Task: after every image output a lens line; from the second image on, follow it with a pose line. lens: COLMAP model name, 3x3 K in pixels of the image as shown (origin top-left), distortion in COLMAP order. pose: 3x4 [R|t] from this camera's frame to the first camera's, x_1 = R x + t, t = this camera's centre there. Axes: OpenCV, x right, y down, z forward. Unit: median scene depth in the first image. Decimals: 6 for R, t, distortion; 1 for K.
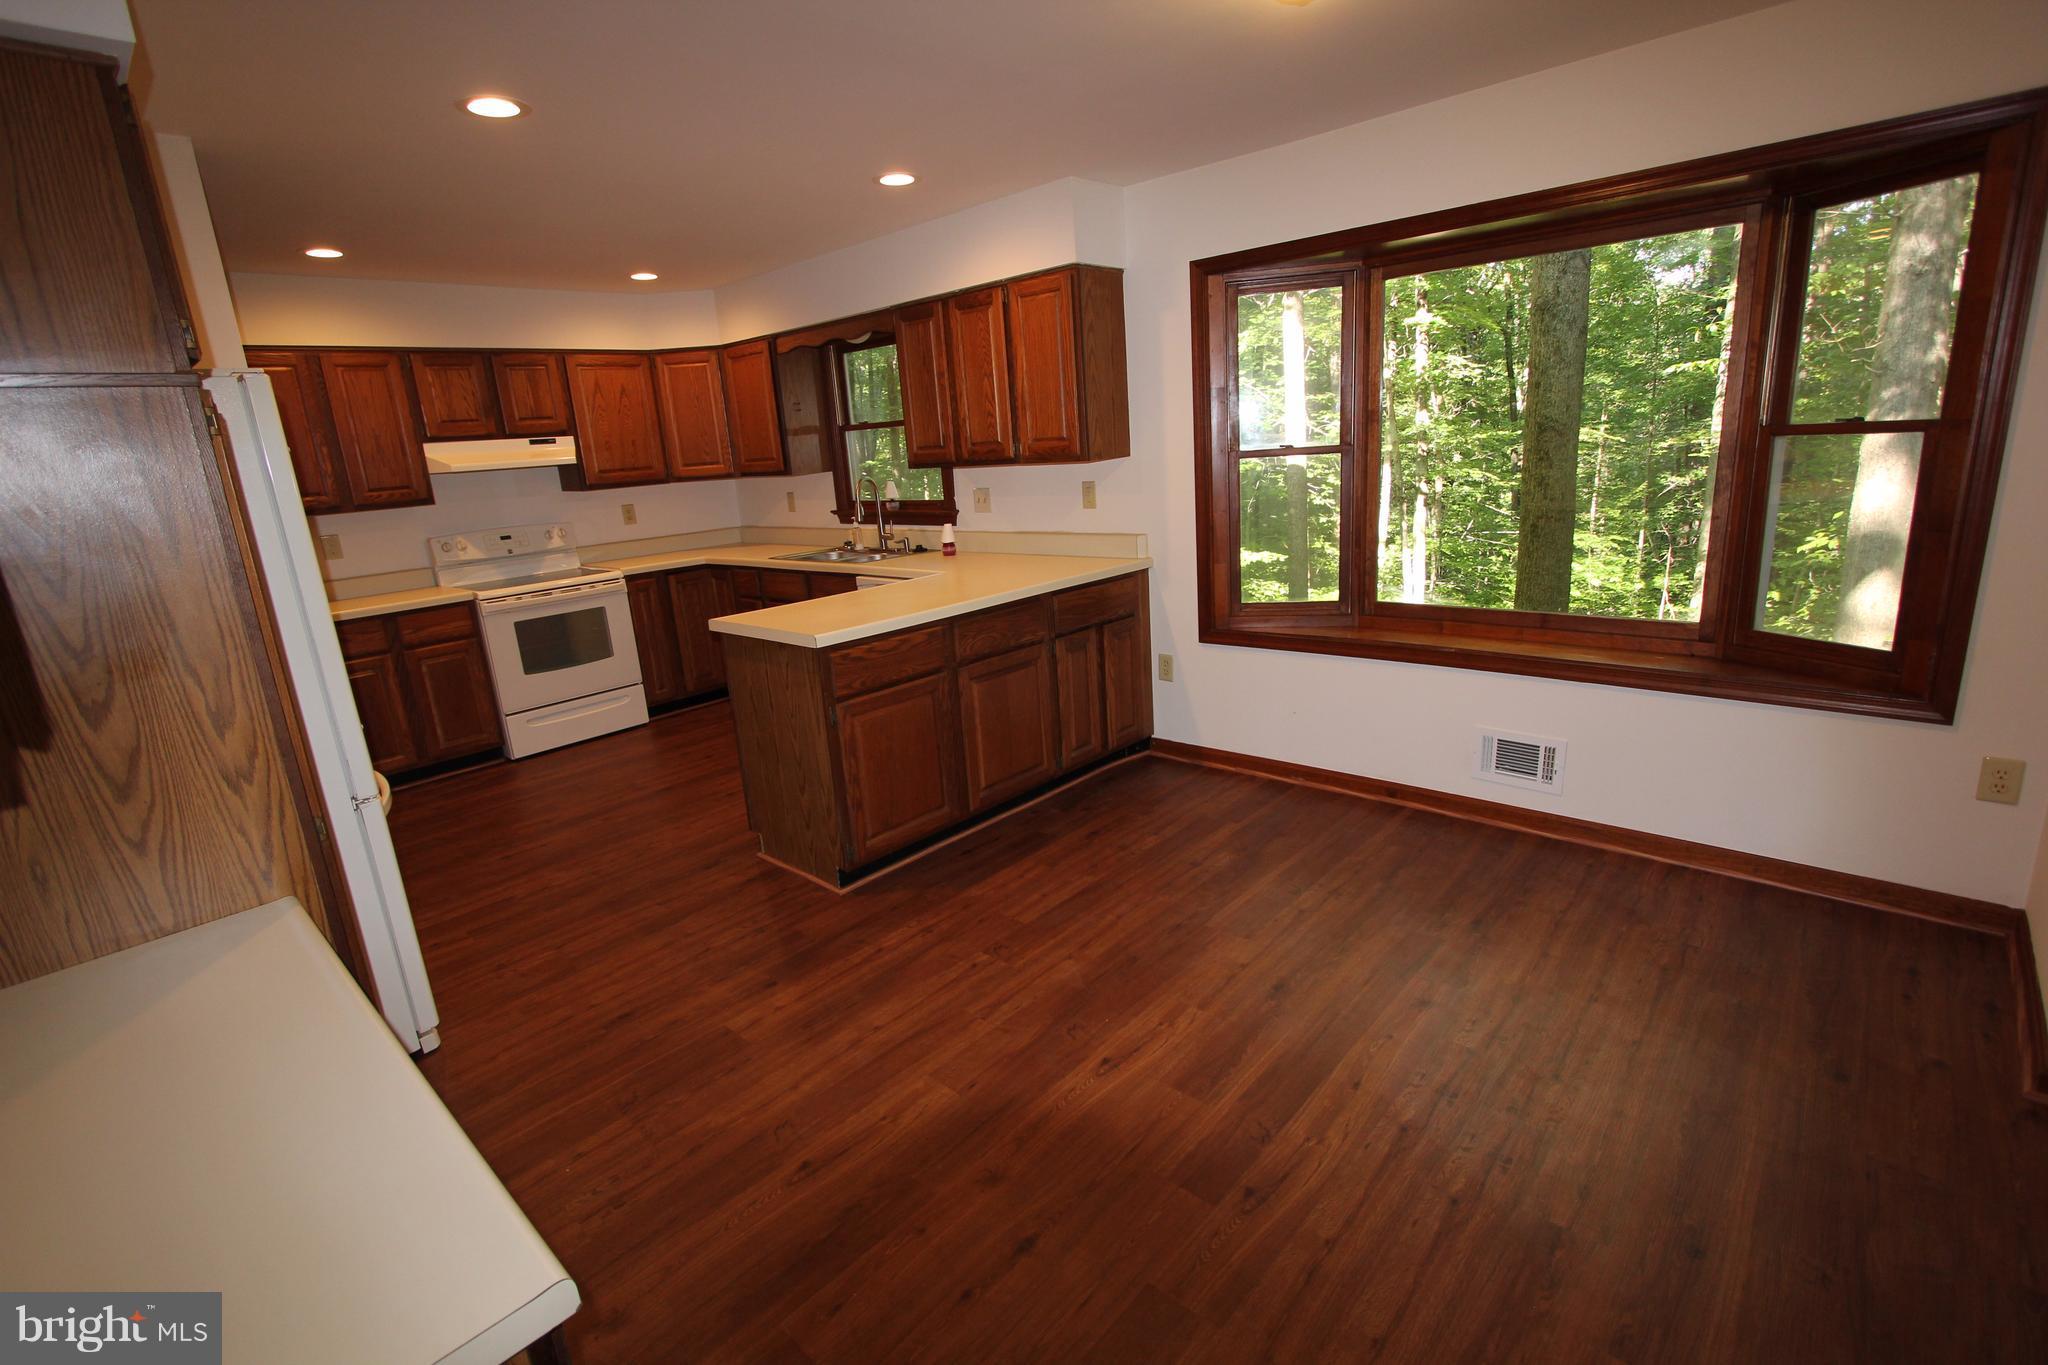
lens RADIAL K [[947.9, 0, 1026.2], [0, 947.9, 680.2], [0, 0, 1]] dist [-0.012761, 0.000786]
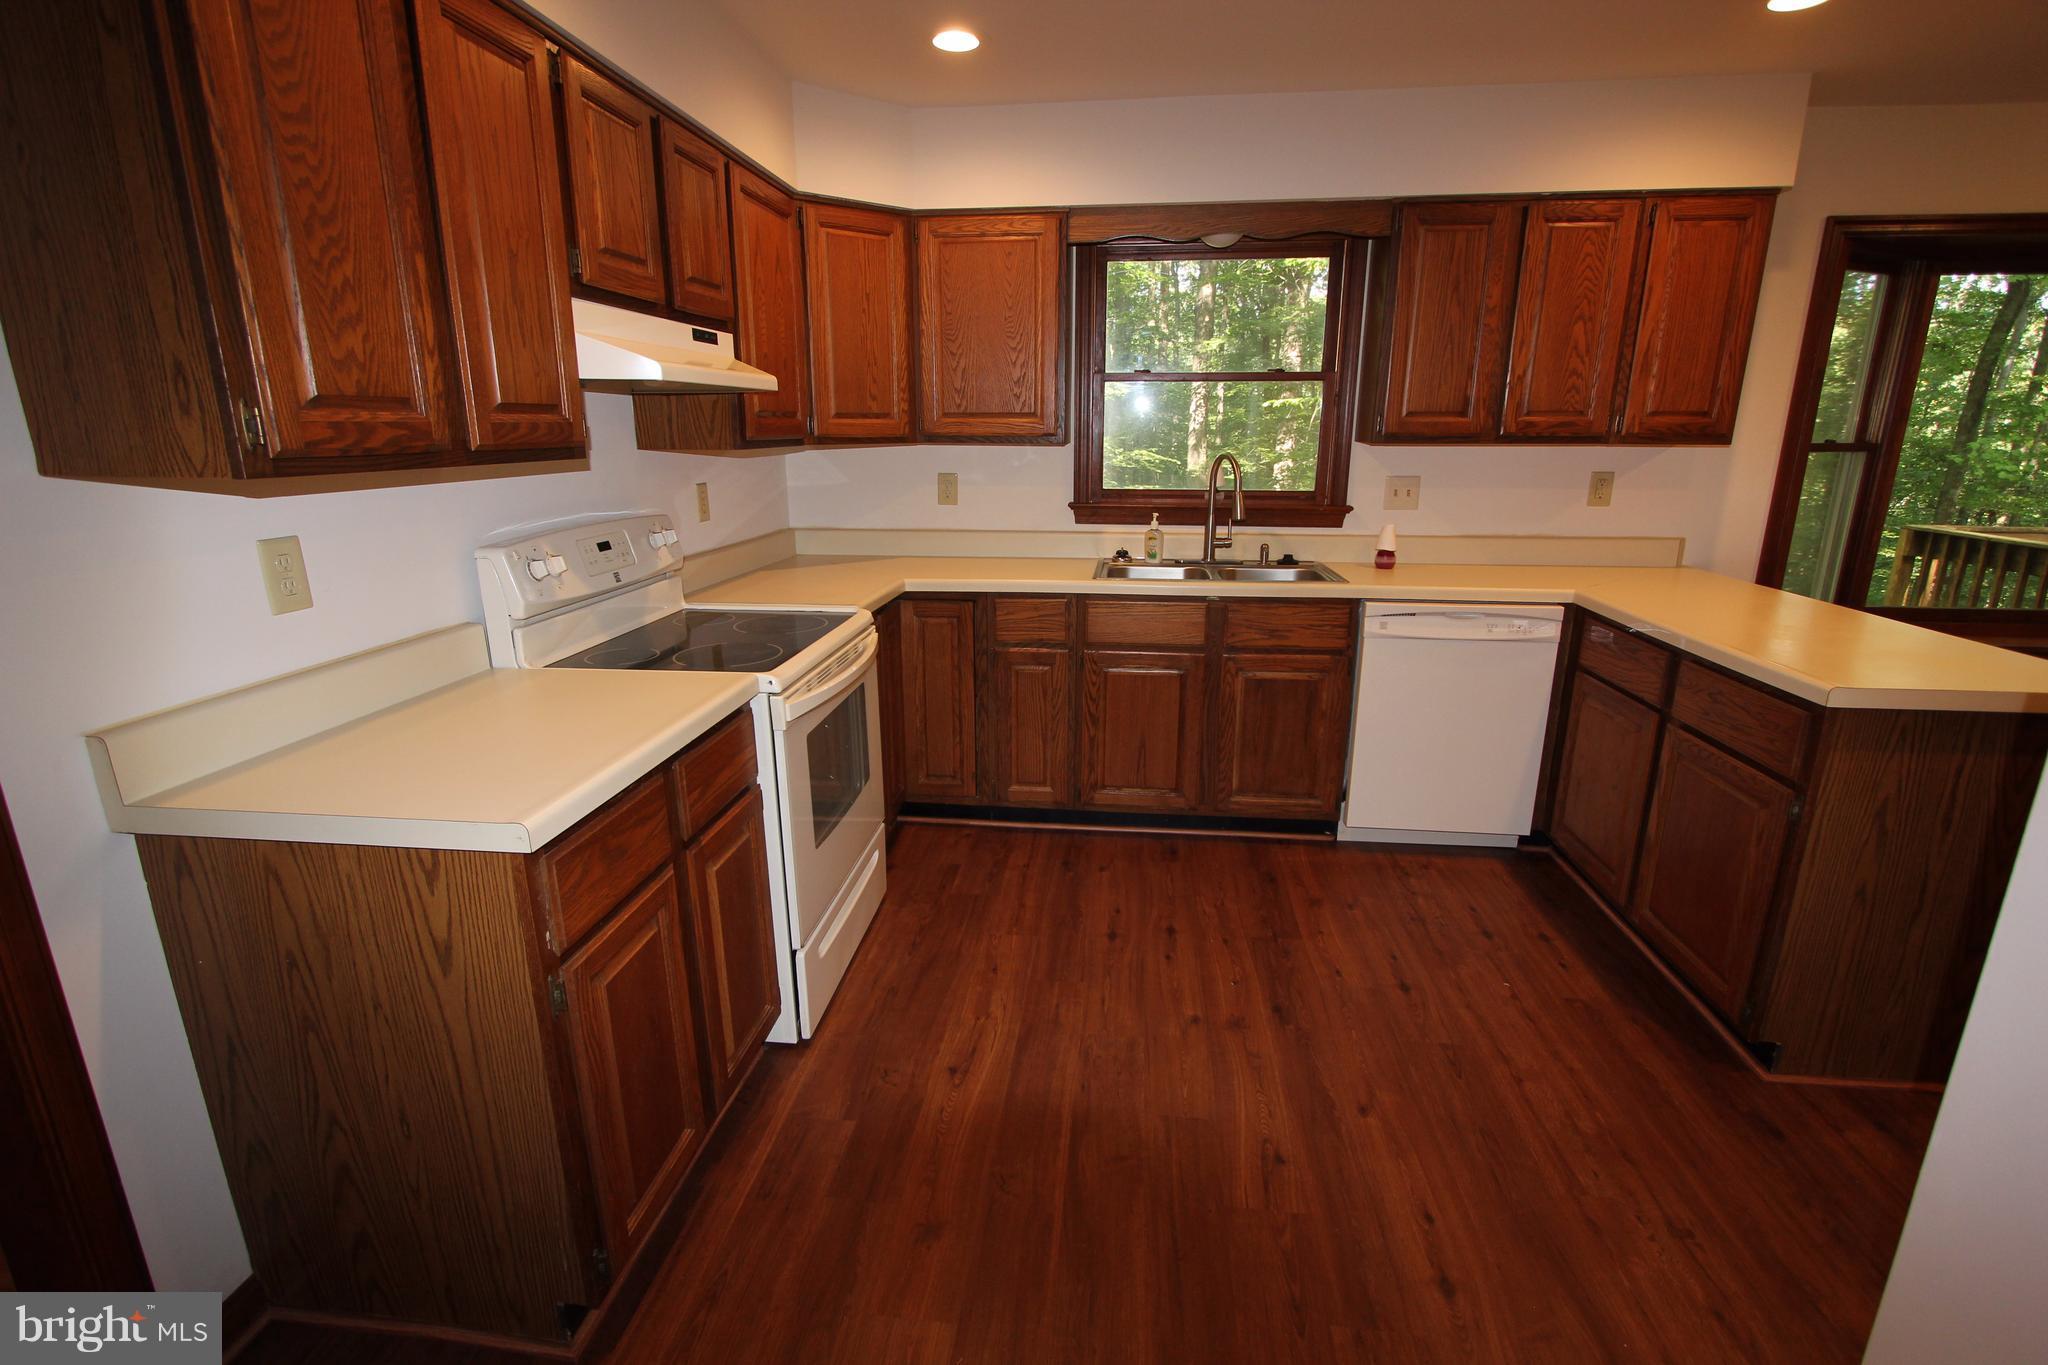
lens RADIAL K [[947.9, 0, 1017.3], [0, 947.9, 684.6], [0, 0, 1]] dist [-0.012761, 0.000786]
pose [[0.804020, -0.090194, 0.587722, -0.739076], [0.094184, 0.995268, 0.023890, -0.088549], [-0.587095, 0.036146, 0.808710, 0.595386]]
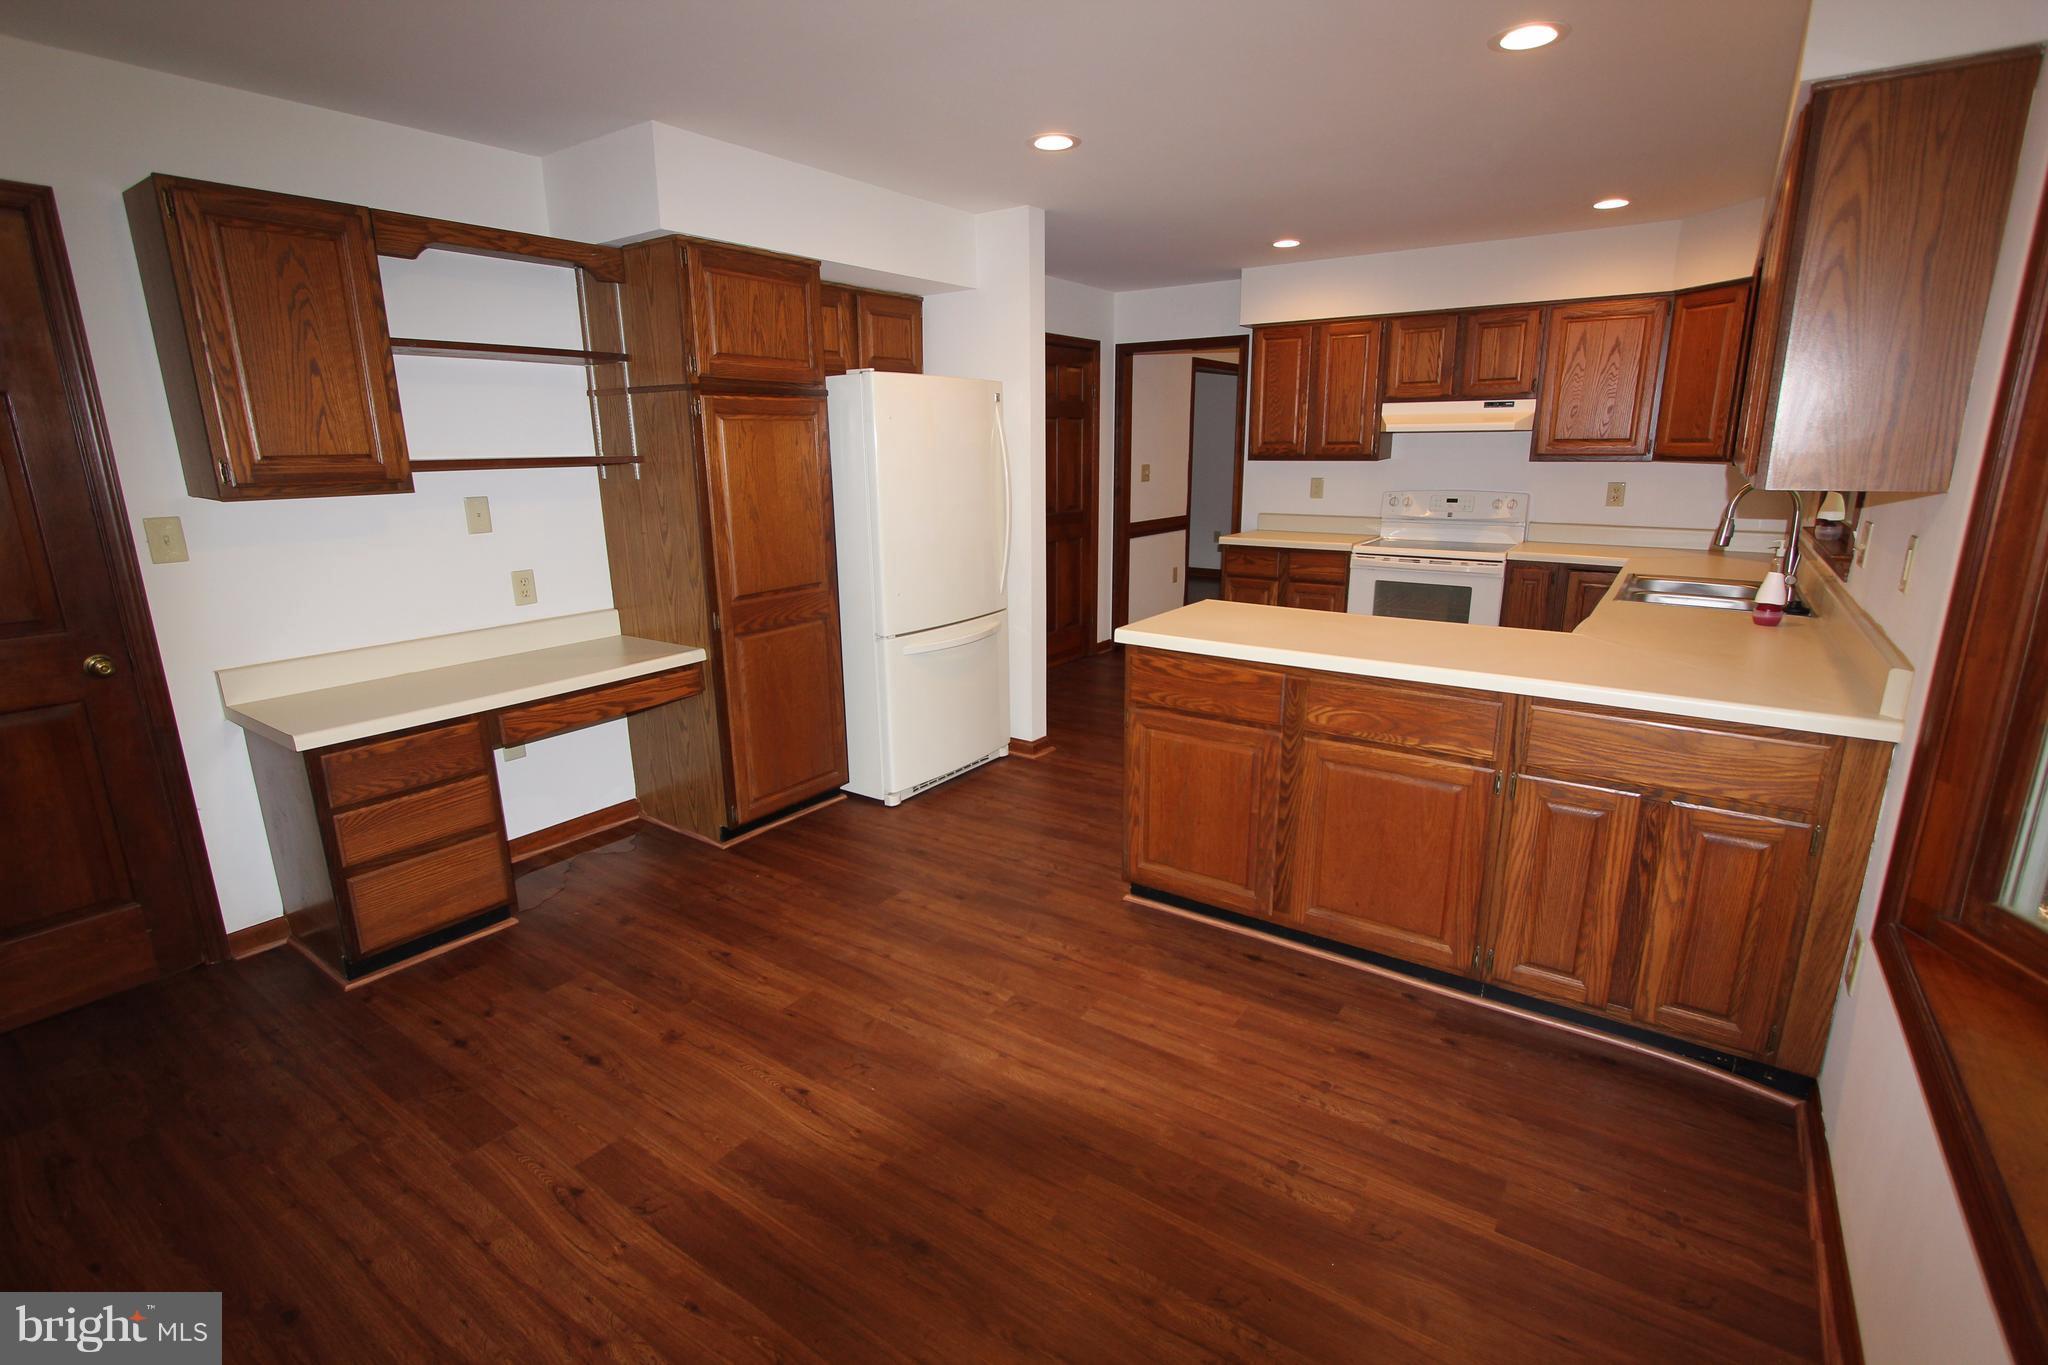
lens RADIAL K [[947.9, 0, 1019.1], [0, 947.9, 679.4], [0, 0, 1]] dist [-0.012761, 0.000786]
pose [[0.126520, 0.303212, -0.944487, 0.431001], [-0.243519, 0.932495, 0.266742, -0.144595], [0.961609, 0.196252, 0.191817, 0.454917]]
